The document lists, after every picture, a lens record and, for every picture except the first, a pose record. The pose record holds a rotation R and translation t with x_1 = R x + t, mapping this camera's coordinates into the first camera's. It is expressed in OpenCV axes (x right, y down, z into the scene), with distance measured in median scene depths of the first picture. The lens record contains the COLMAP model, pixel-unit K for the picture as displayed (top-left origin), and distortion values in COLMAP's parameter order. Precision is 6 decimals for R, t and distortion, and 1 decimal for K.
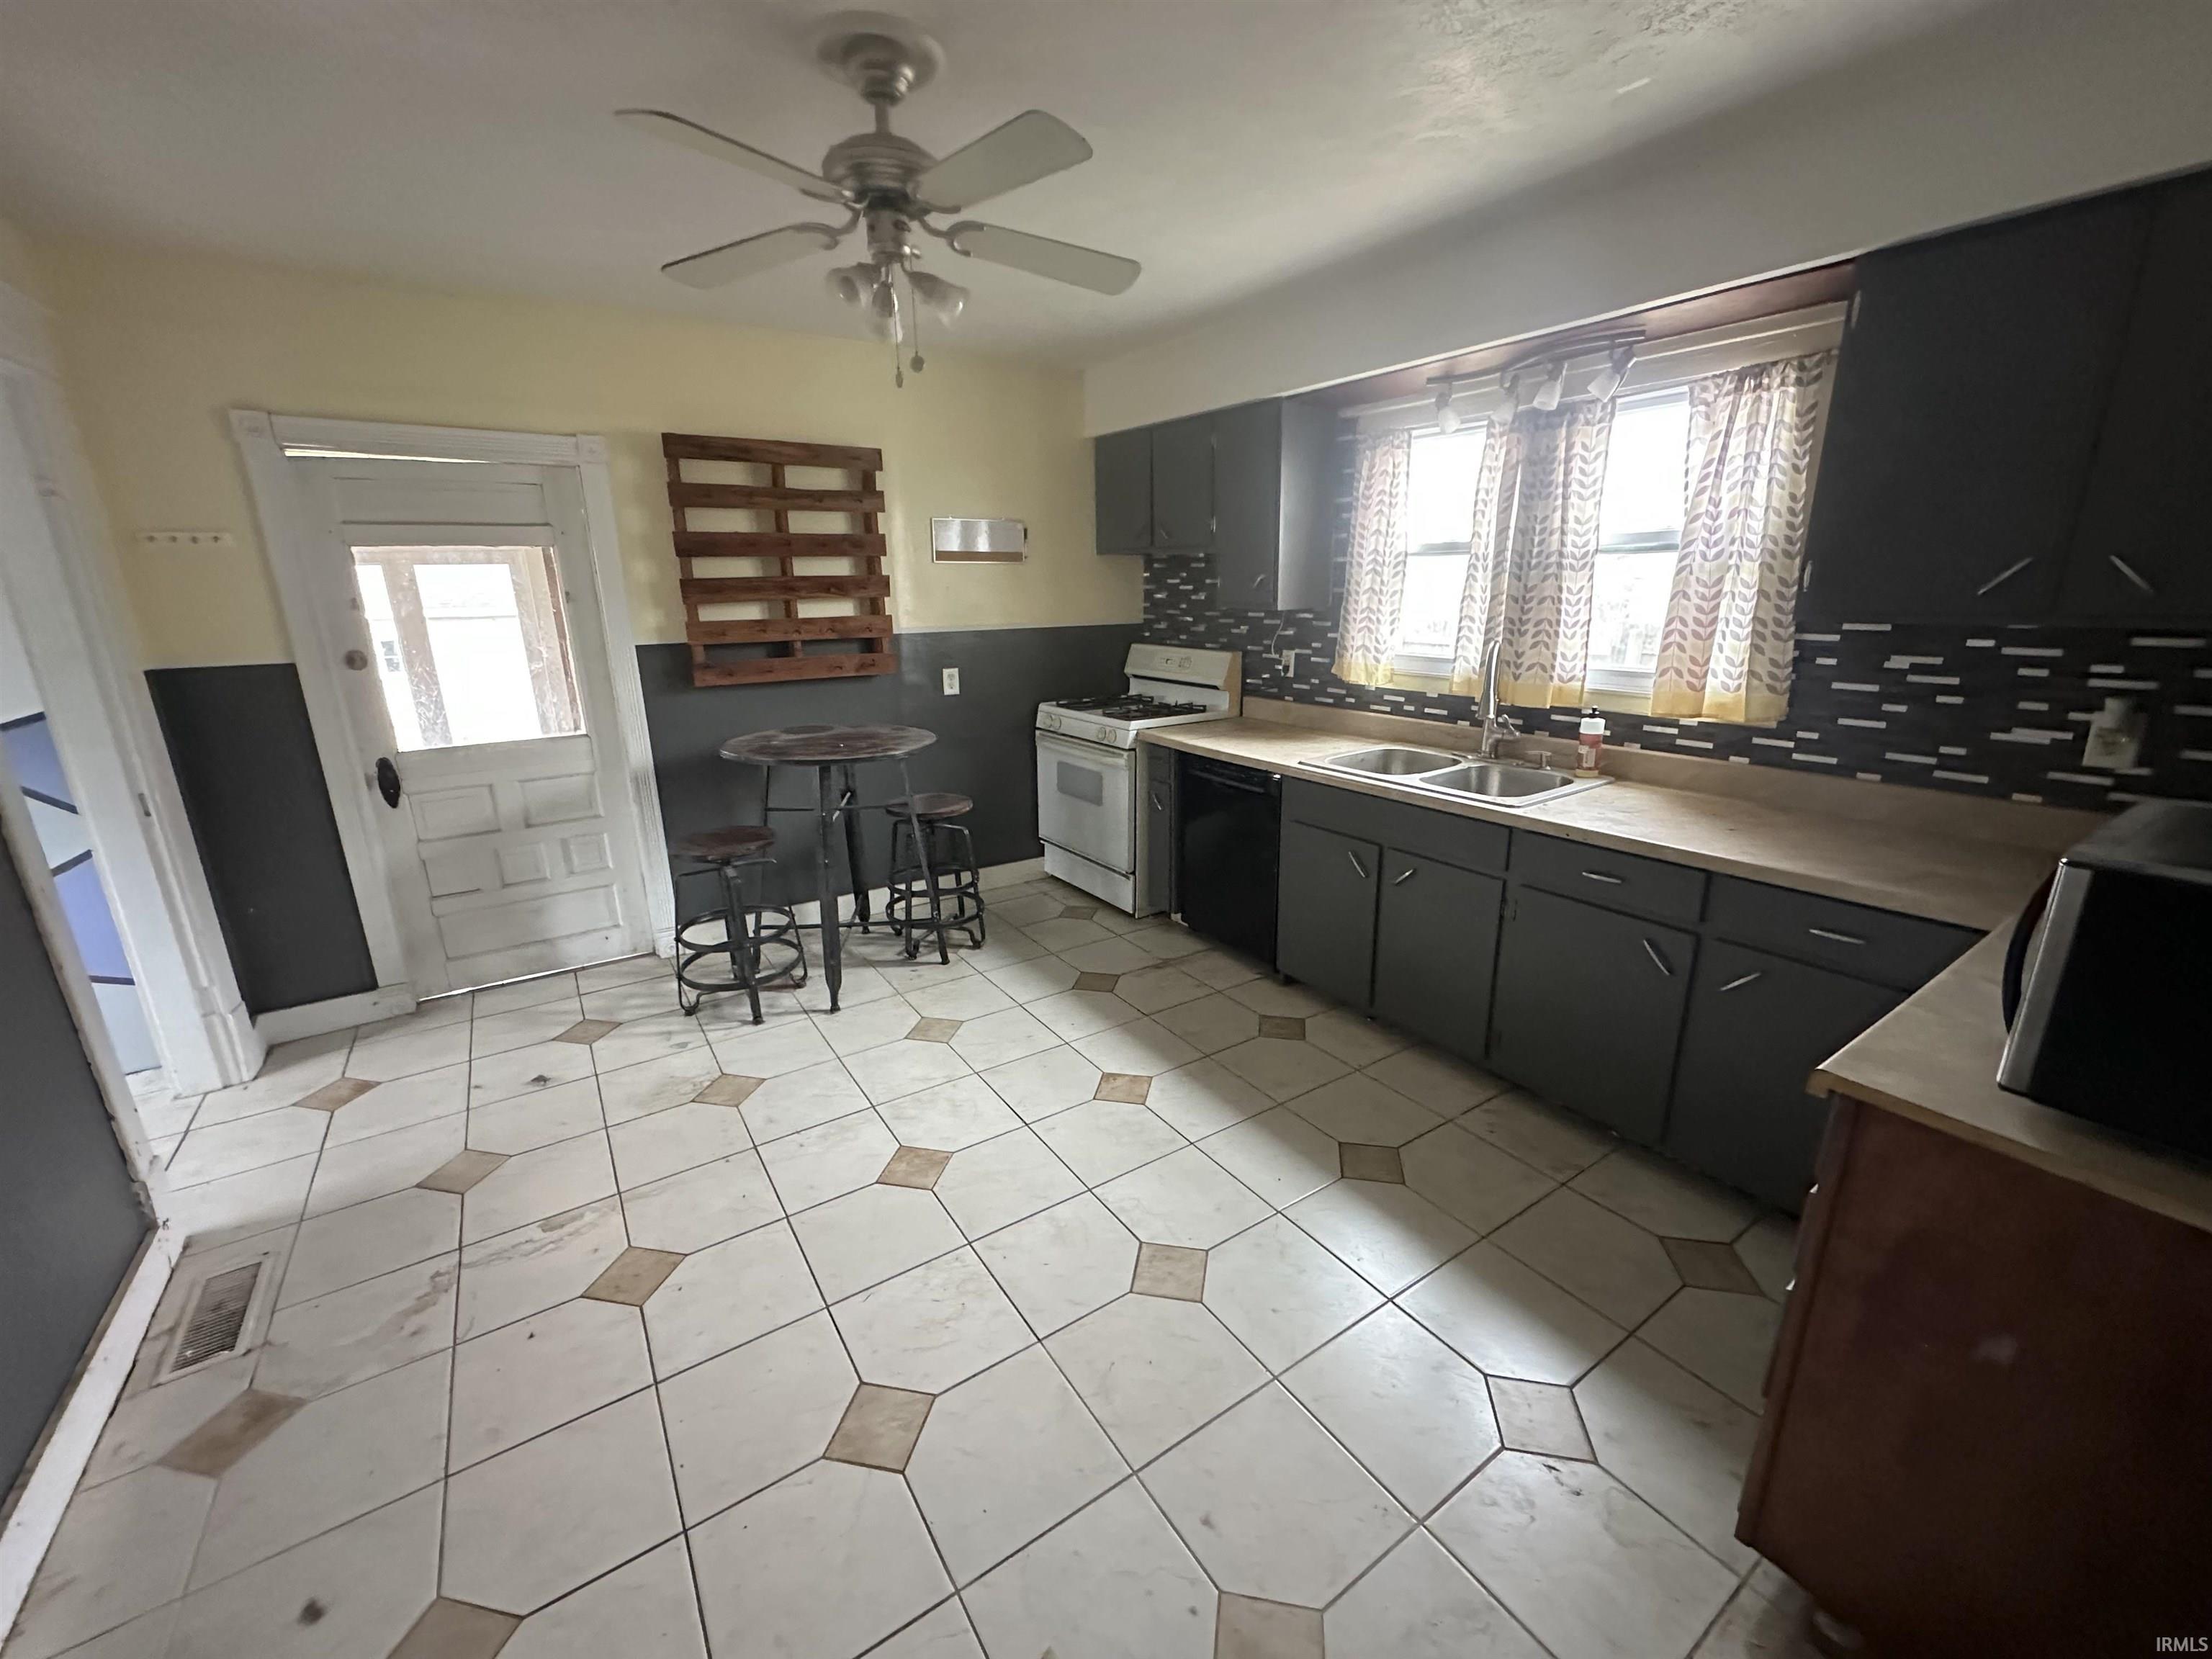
lens RADIAL K [[879.0, 0, 1108.0], [0, 879.0, 830.2], [0, 0, 1]] dist [-0.006338, 0.002320]
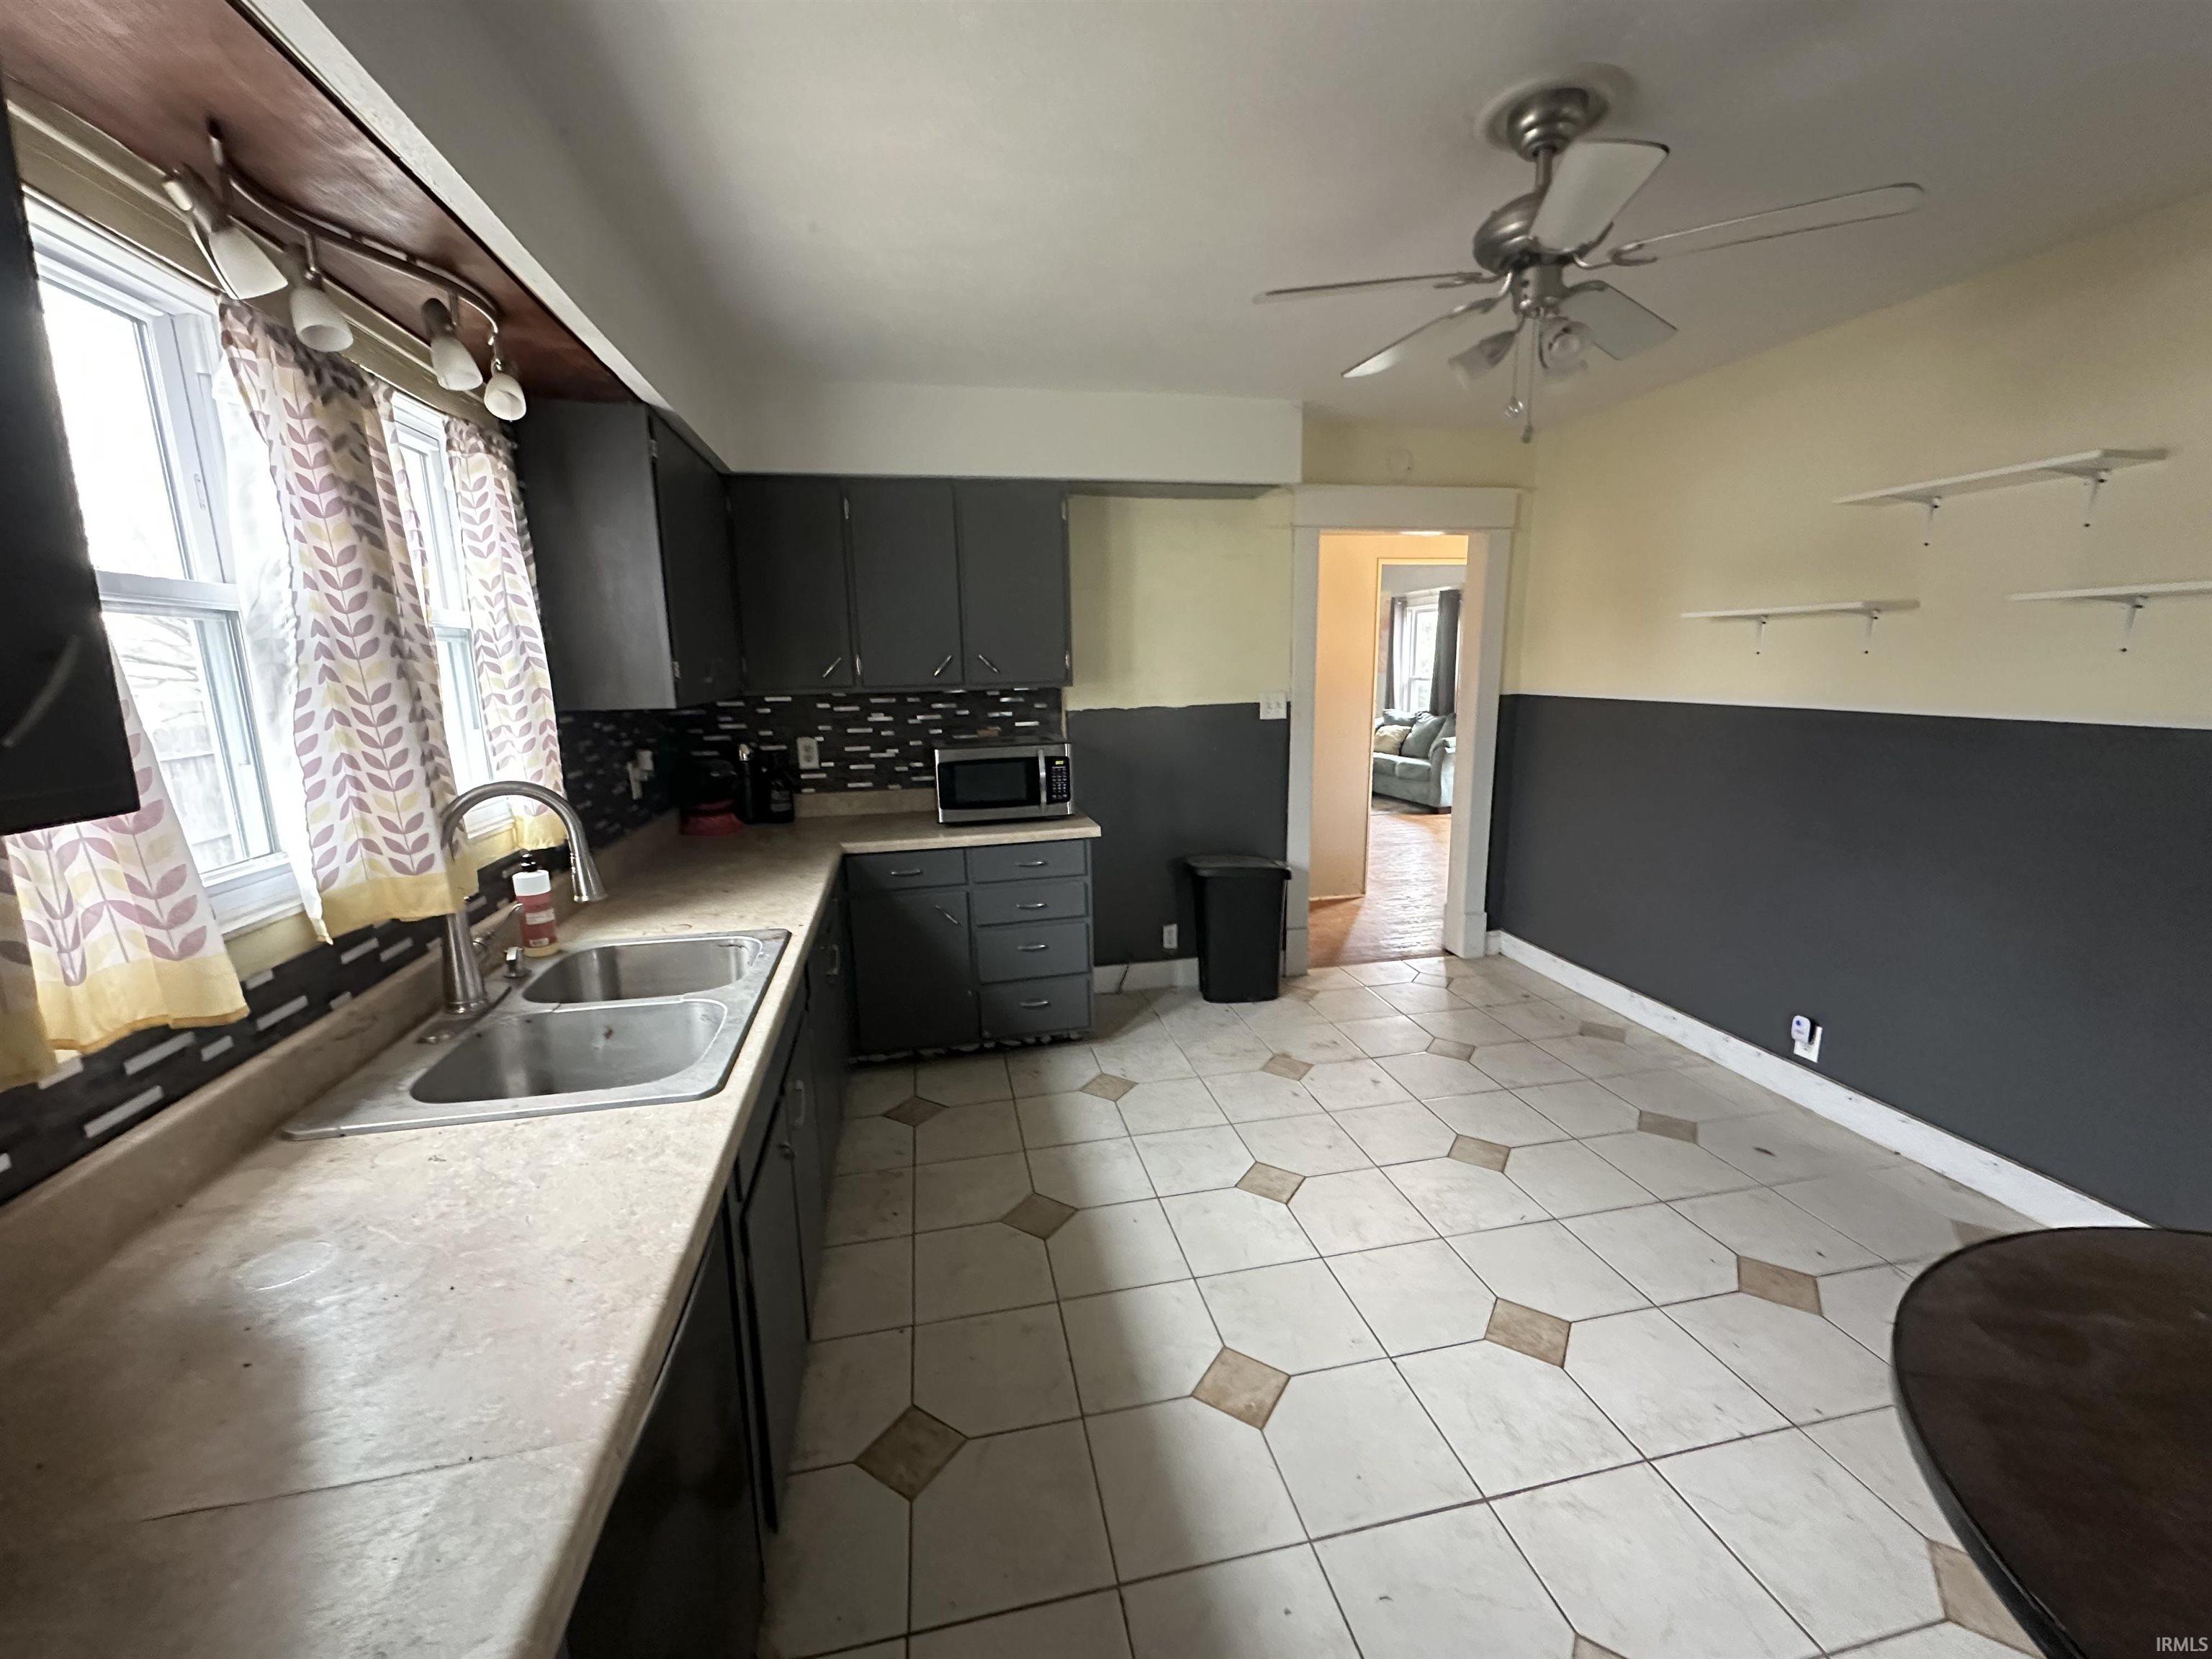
lens RADIAL K [[879.0, 0, 1108.0], [0, 879.0, 830.2], [0, 0, 1]] dist [-0.006338, 0.002320]
pose [[-0.927665, -0.002587, 0.373403, -0.137239], [0.151480, 0.911393, 0.382645, -0.369648], [-0.341307, 0.411530, -0.845076, 1.412441]]
